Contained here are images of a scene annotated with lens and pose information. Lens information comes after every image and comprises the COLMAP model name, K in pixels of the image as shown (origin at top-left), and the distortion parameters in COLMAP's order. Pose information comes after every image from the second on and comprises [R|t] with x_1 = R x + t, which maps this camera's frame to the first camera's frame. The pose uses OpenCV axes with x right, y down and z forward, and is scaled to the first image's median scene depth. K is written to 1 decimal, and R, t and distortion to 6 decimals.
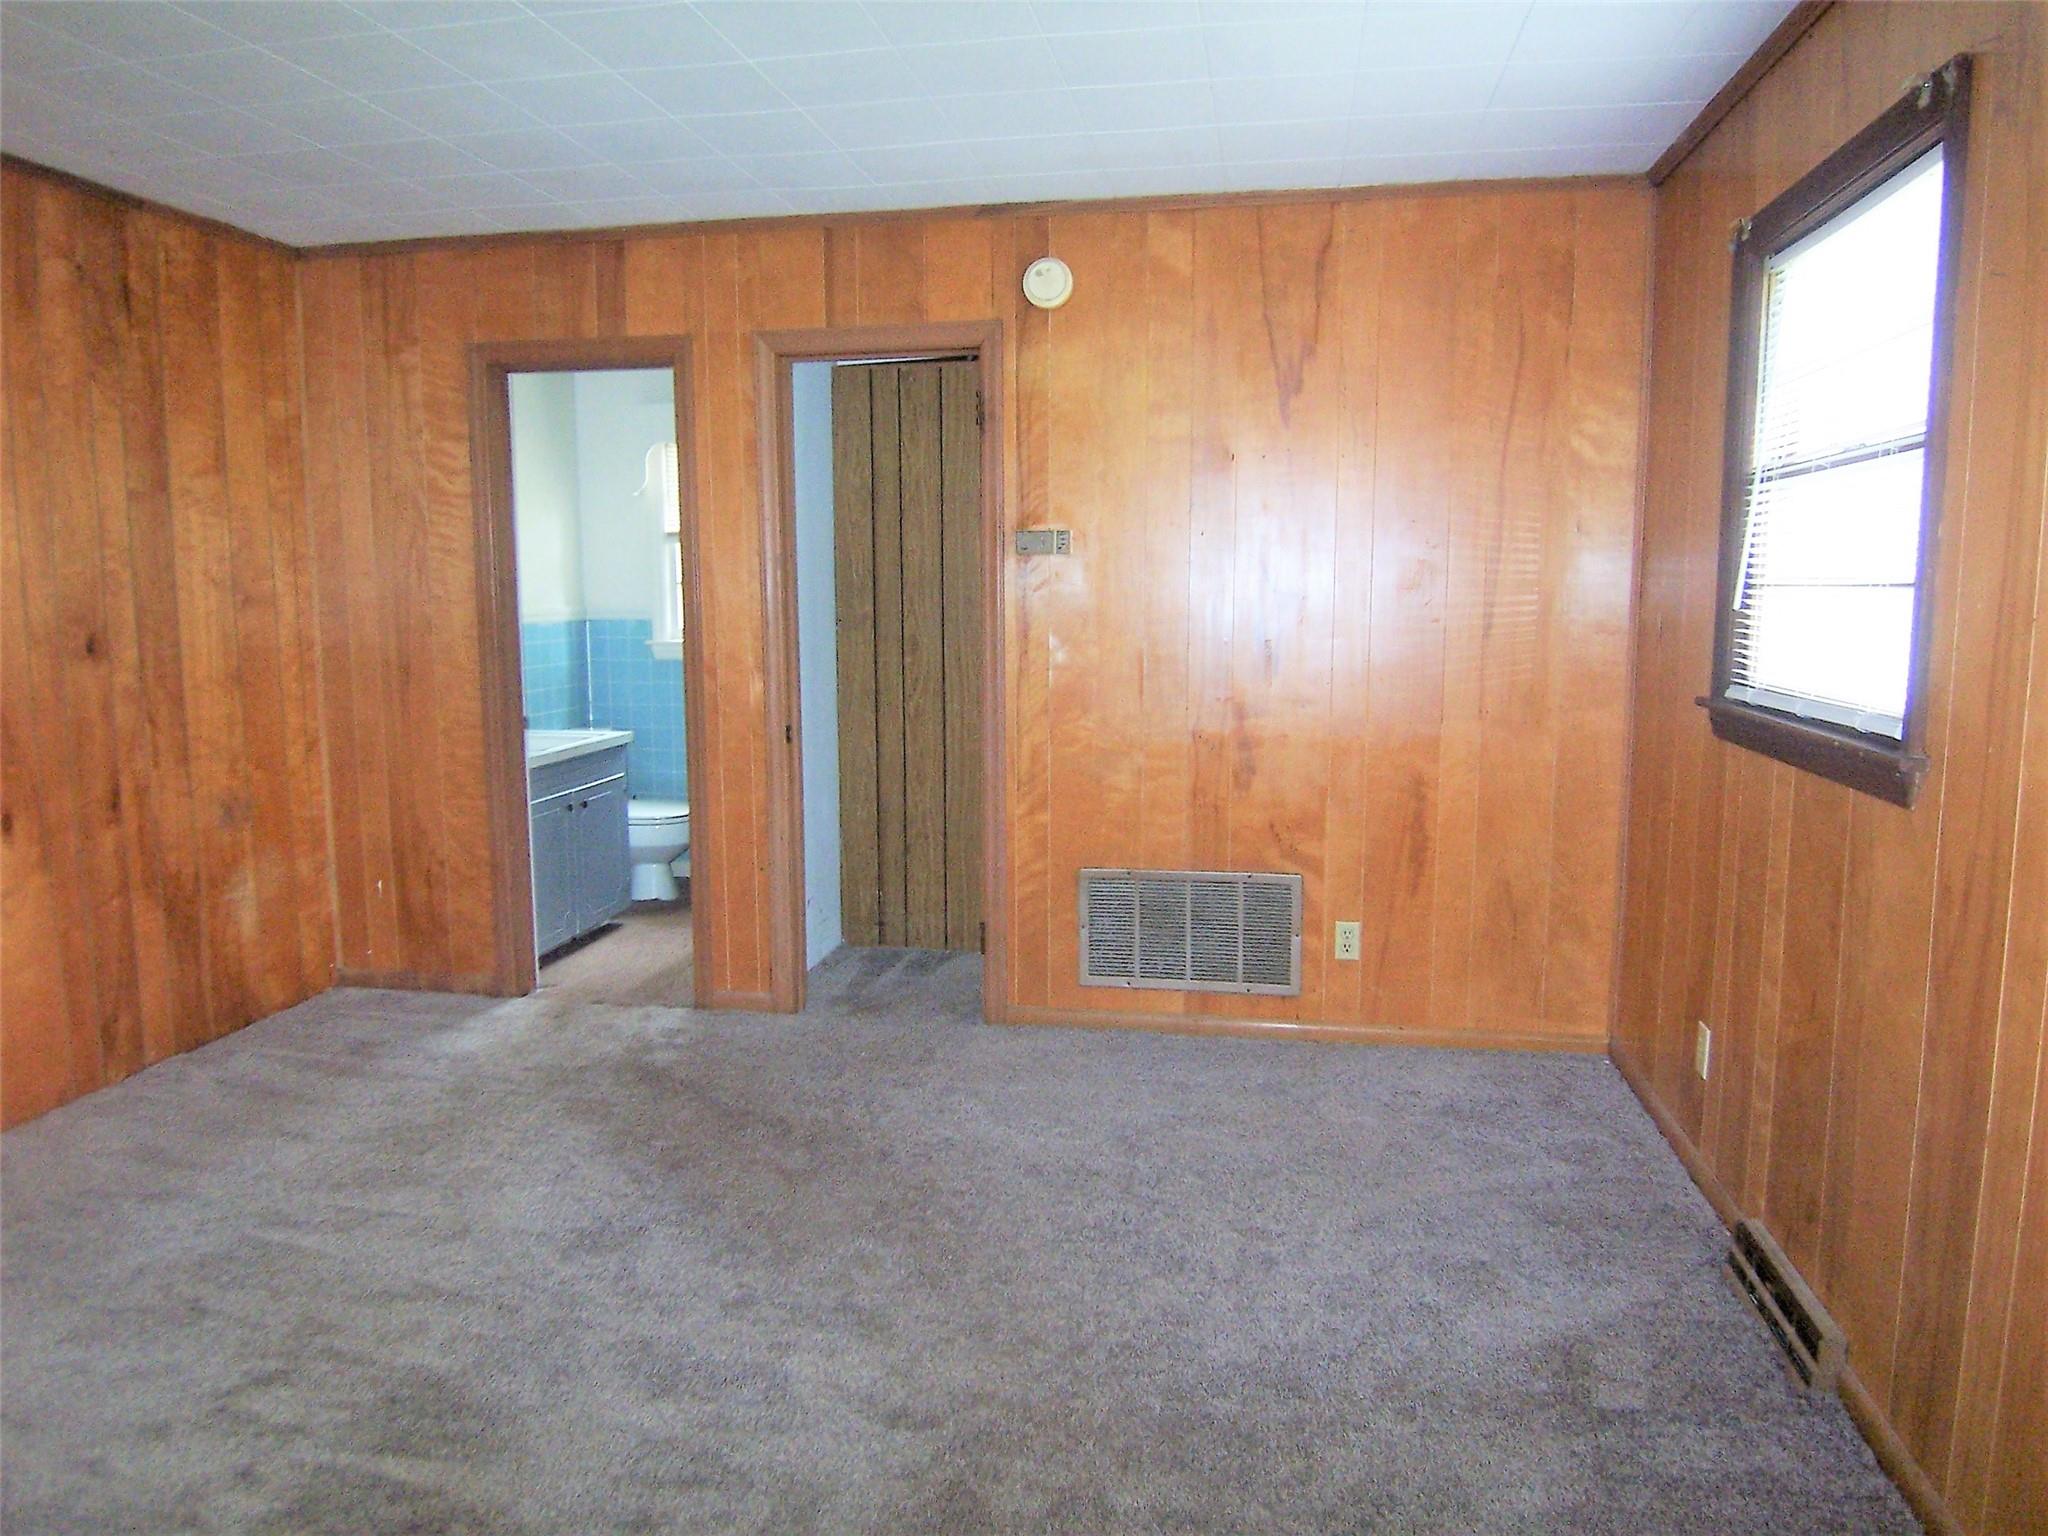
lens RADIAL K [[1386.9, 0, 1016.5], [0, 1386.9, 758.5], [0, 0, 1]] dist [-0.001352, -0.058859]
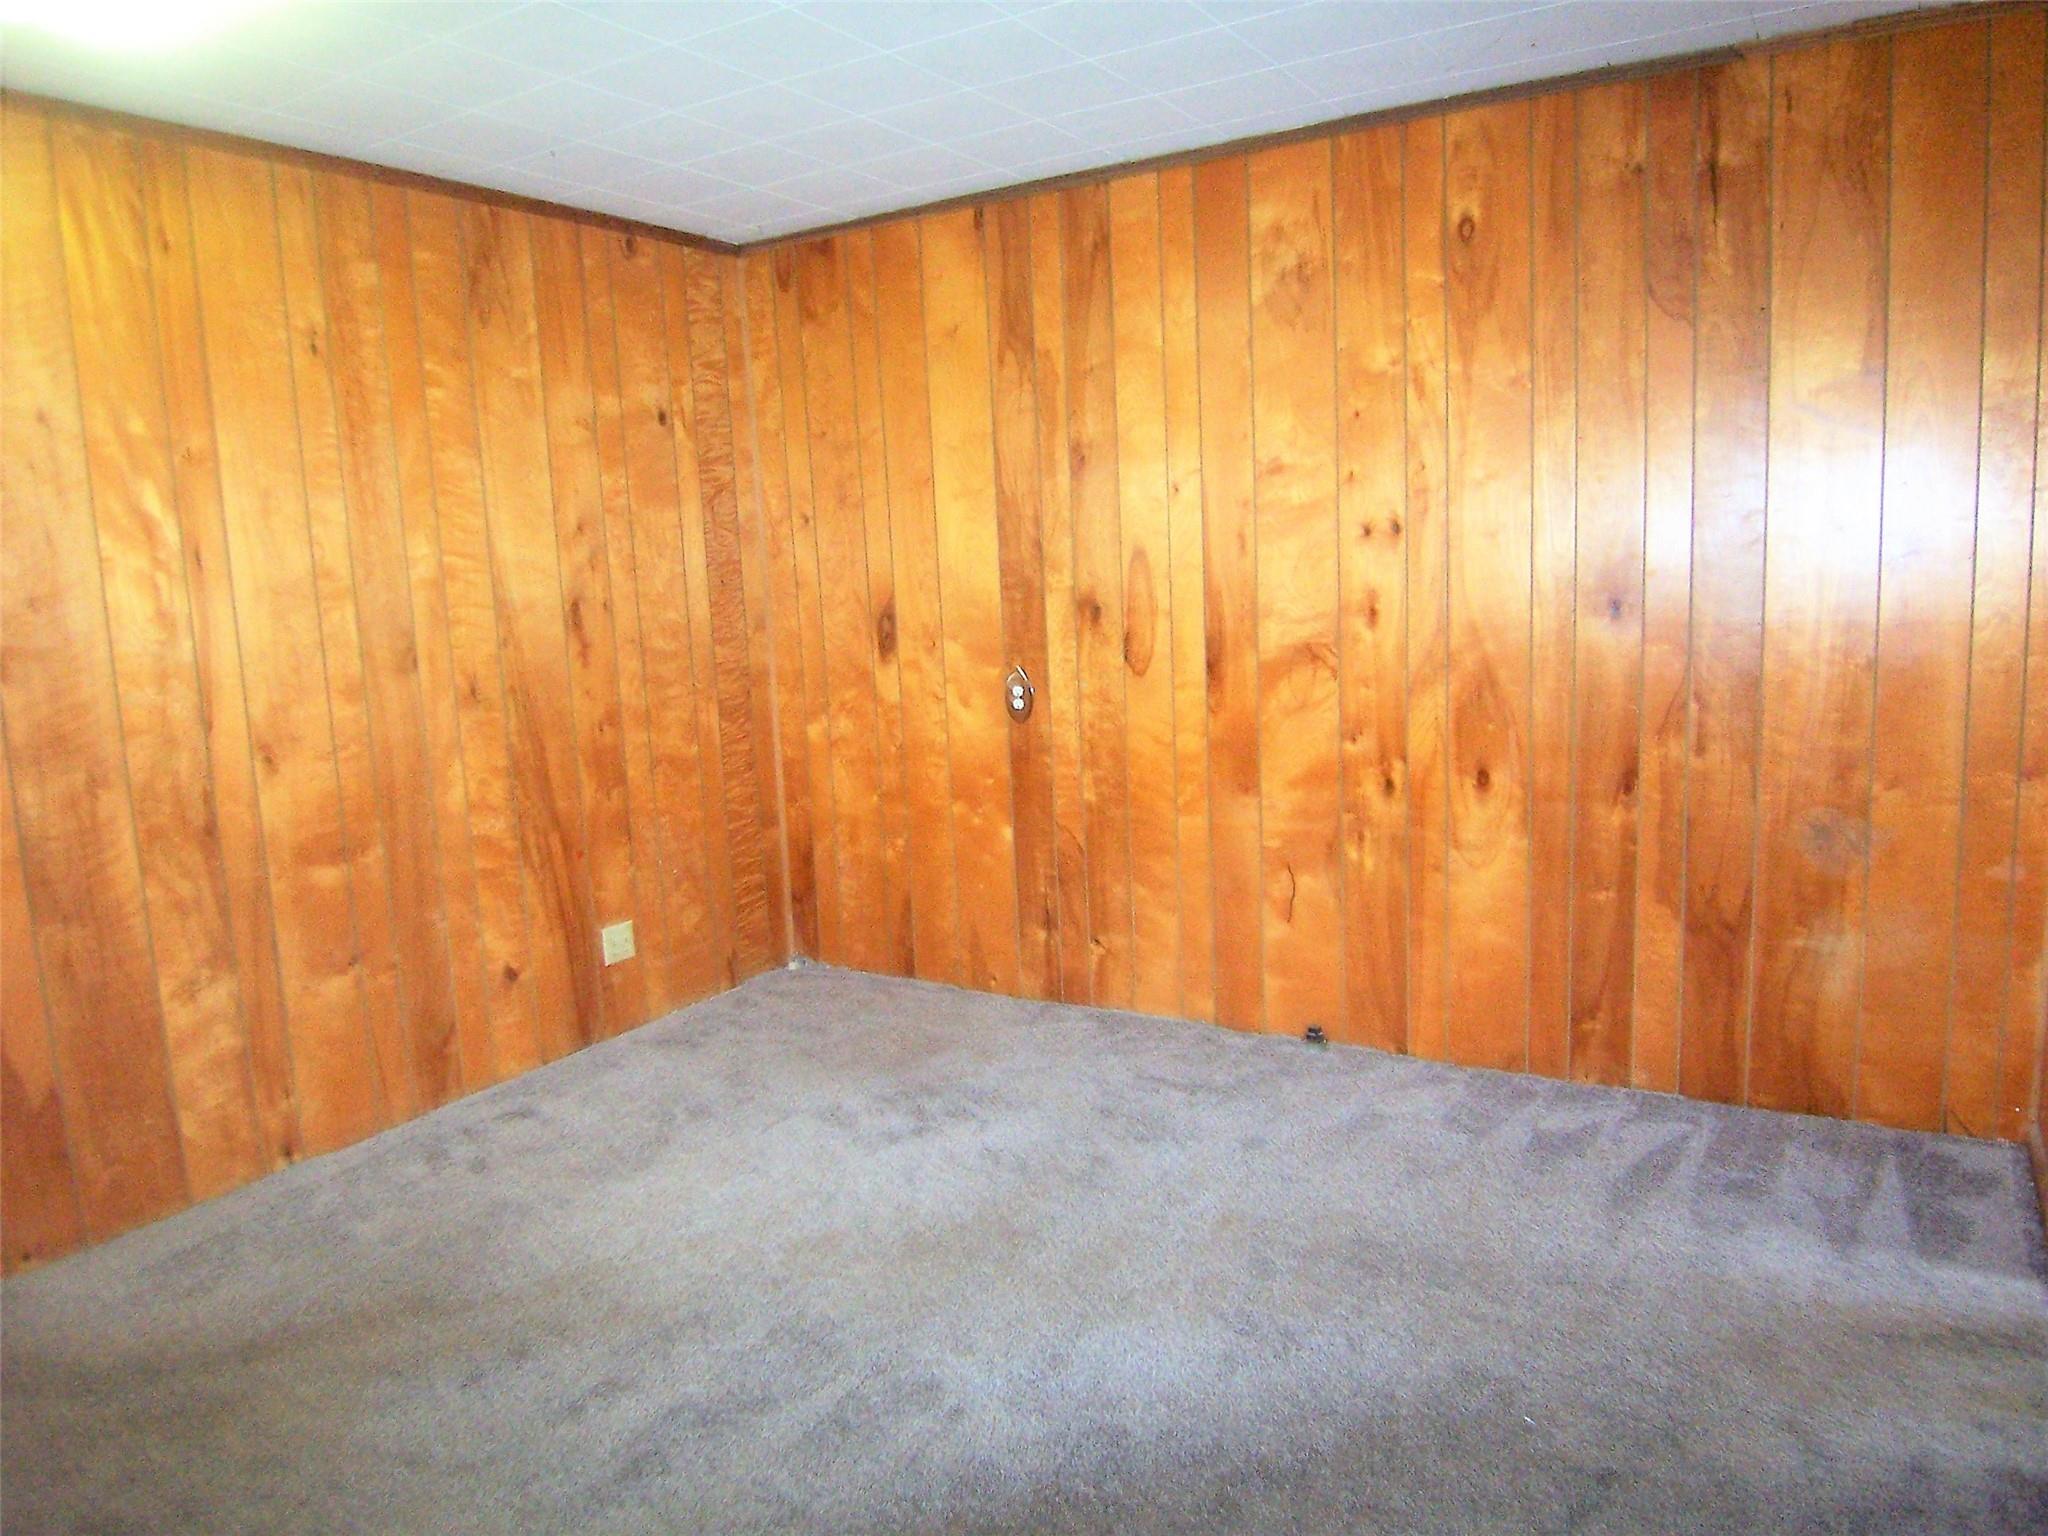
lens RADIAL K [[1386.9, 0, 1016.5], [0, 1386.9, 758.5], [0, 0, 1]] dist [-0.001352, -0.058859]
pose [[-0.347884, 0.160494, -0.923698, 0.290085], [-0.076201, 0.977138, 0.198479, -0.126450], [0.934436, 0.139435, -0.327701, 0.890433]]
